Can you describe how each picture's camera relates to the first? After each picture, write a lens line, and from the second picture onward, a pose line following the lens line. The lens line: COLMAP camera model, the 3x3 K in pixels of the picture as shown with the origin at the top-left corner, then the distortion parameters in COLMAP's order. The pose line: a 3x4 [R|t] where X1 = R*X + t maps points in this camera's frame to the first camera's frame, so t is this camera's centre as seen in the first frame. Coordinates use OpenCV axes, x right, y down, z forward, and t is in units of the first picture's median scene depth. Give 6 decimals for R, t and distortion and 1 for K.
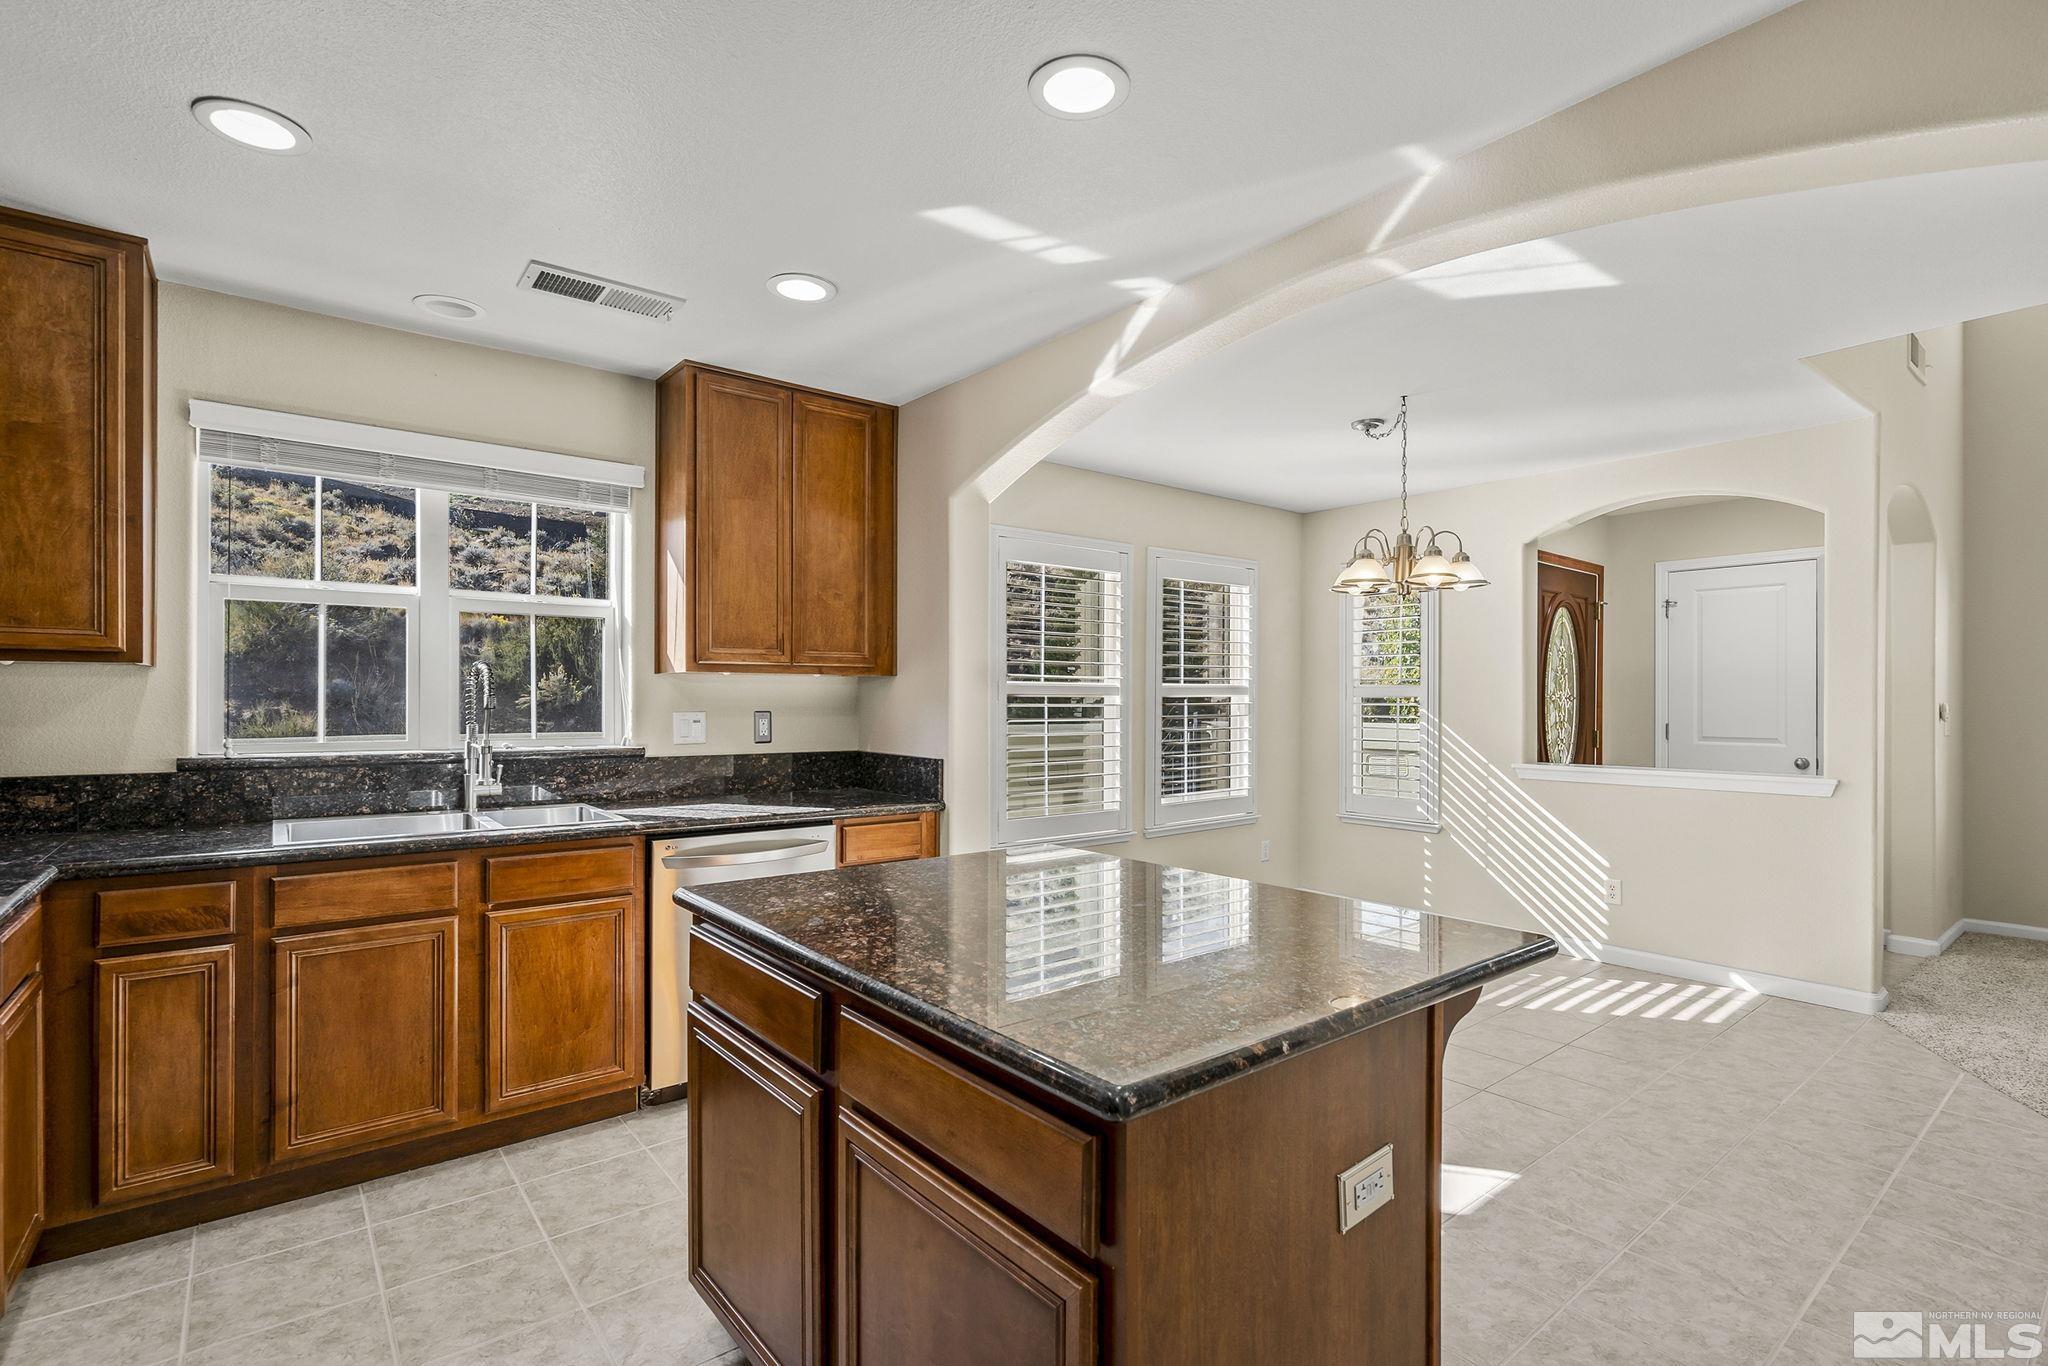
lens RADIAL K [[944.0, 0, 1039.1], [0, 944.0, 694.2], [0, 0, 1]] dist [-0.004316, 0.002808]
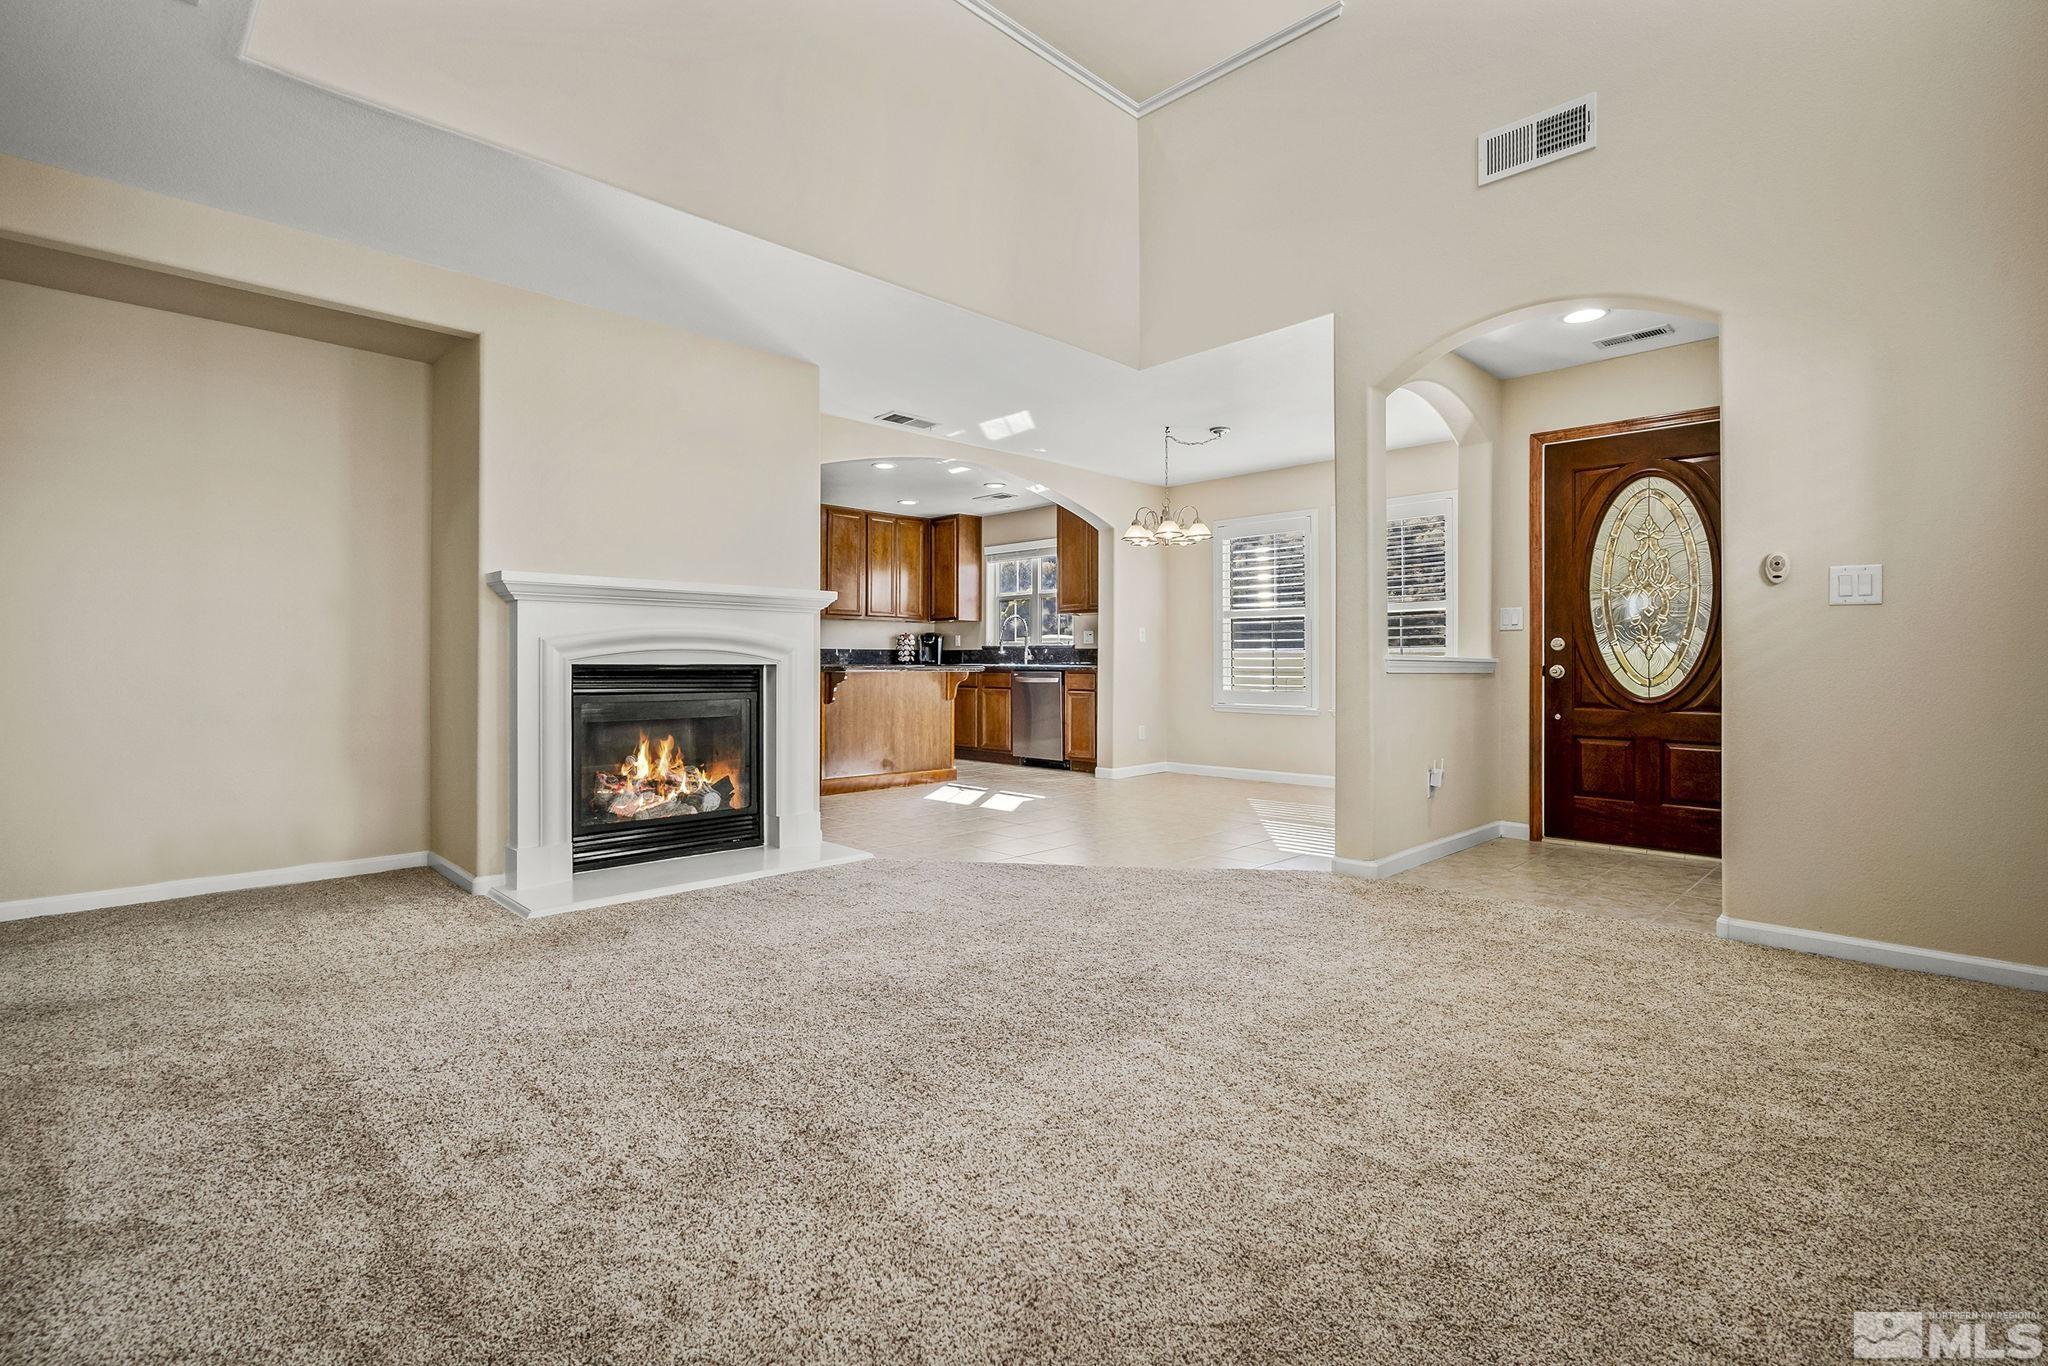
lens RADIAL K [[944.0, 0, 1017.4], [0, 944.0, 667.3], [0, 0, 1]] dist [-0.004316, 0.002808]
pose [[0.103351, -0.000335, -0.994645, 2.413089], [0.004204, 0.999991, 0.000100, 0.132465], [0.994636, -0.004192, 0.103351, 0.662224]]
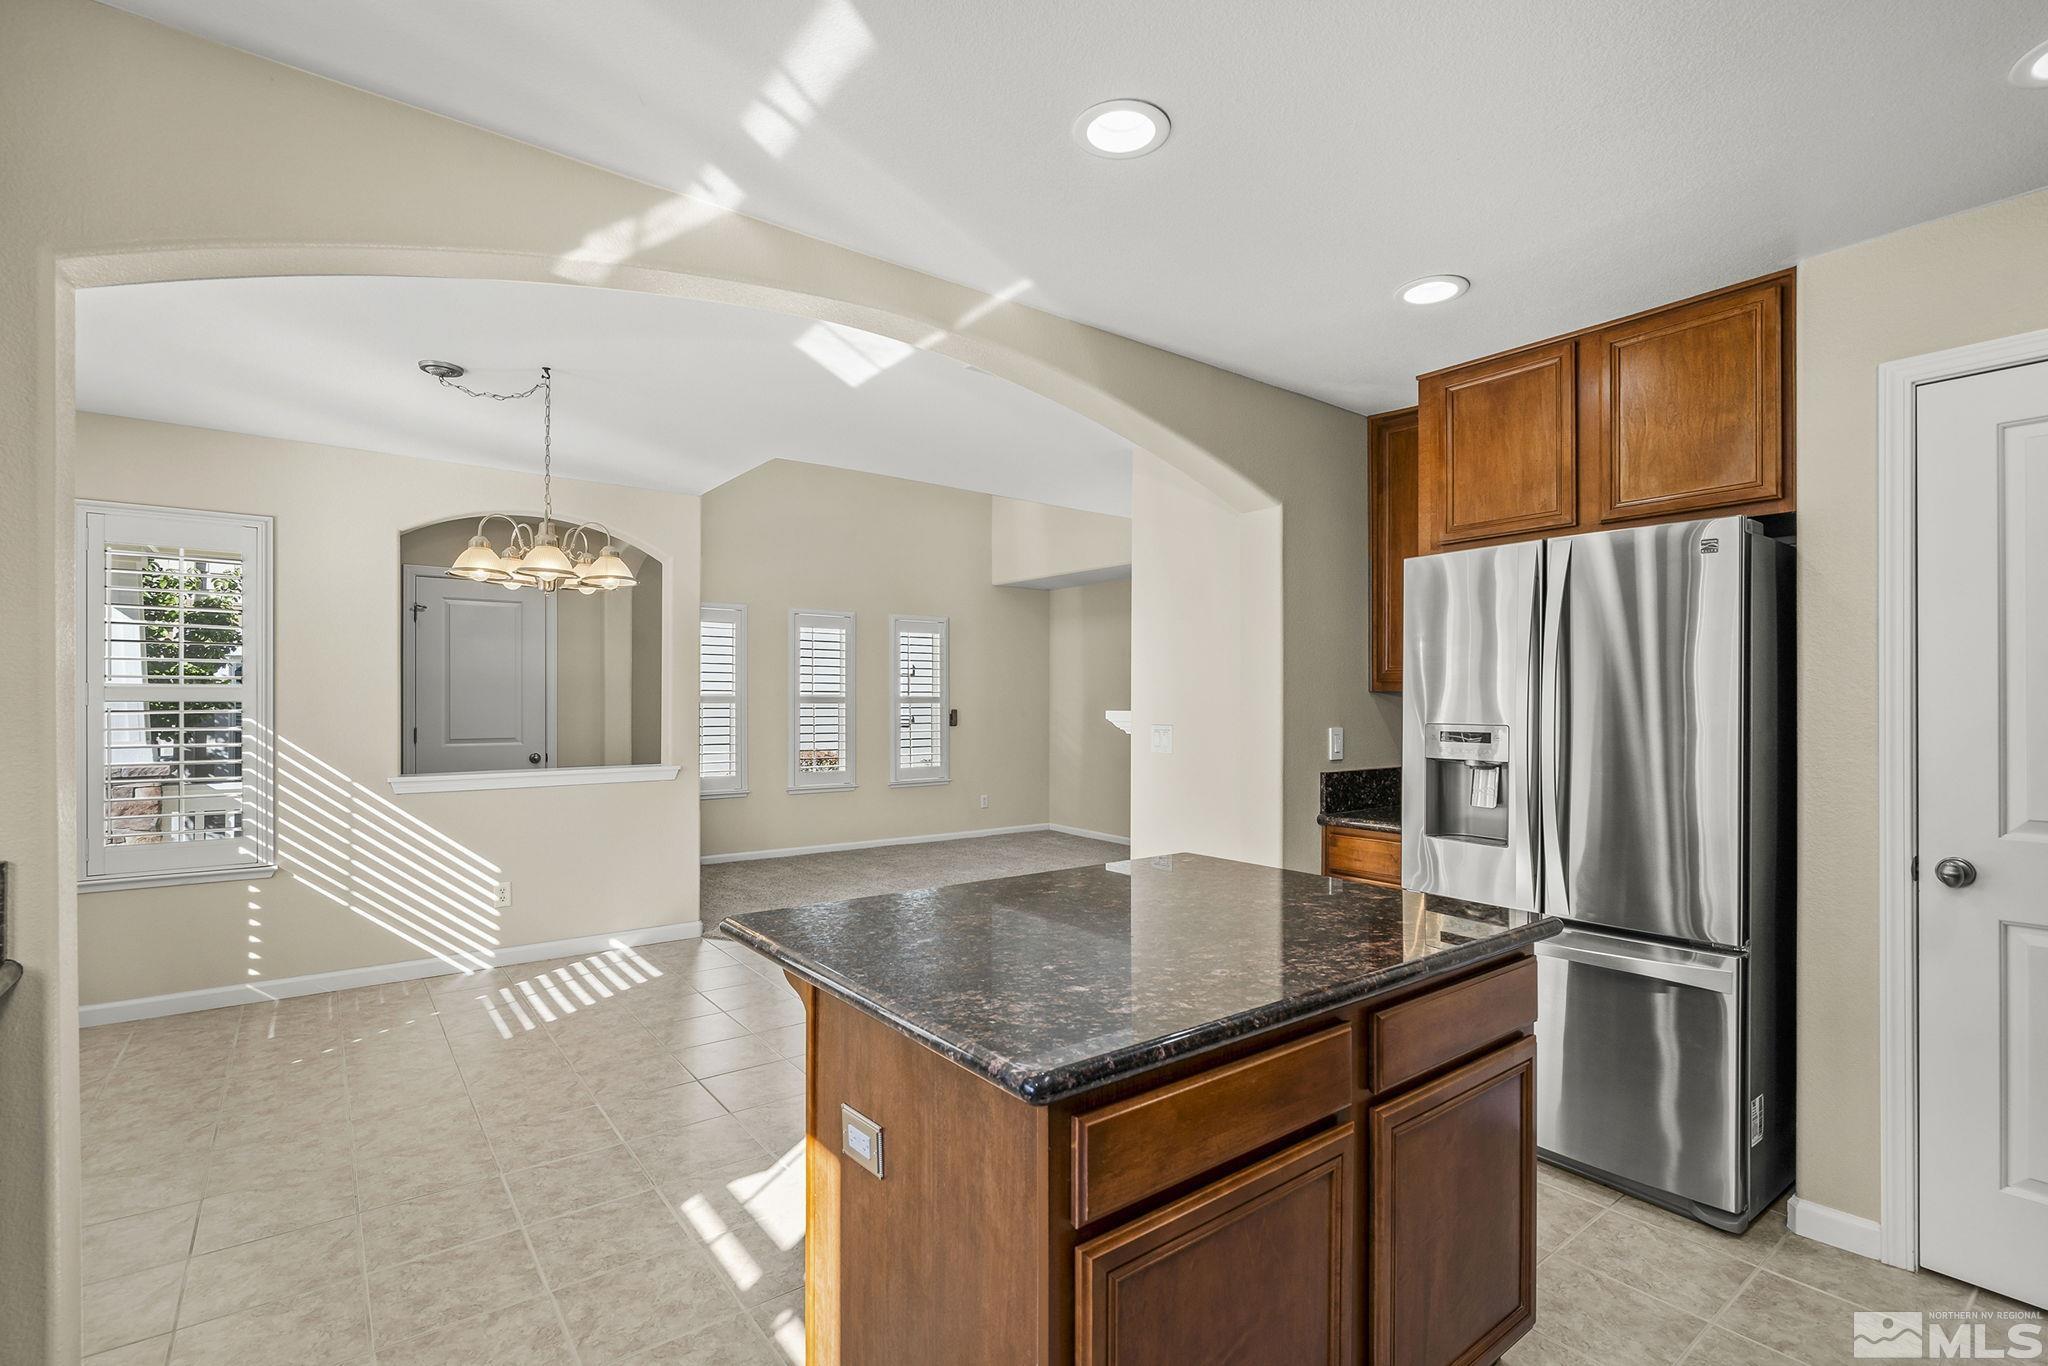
lens RADIAL K [[944.0, 0, 1029.6], [0, 944.0, 690.5], [0, 0, 1]] dist [-0.004316, 0.002808]
pose [[0.001867, 0.014824, 0.999888, -0.599543], [-0.010024, 0.999840, -0.014804, -0.000817], [-0.999948, -0.009996, 0.002015, 0.644860]]
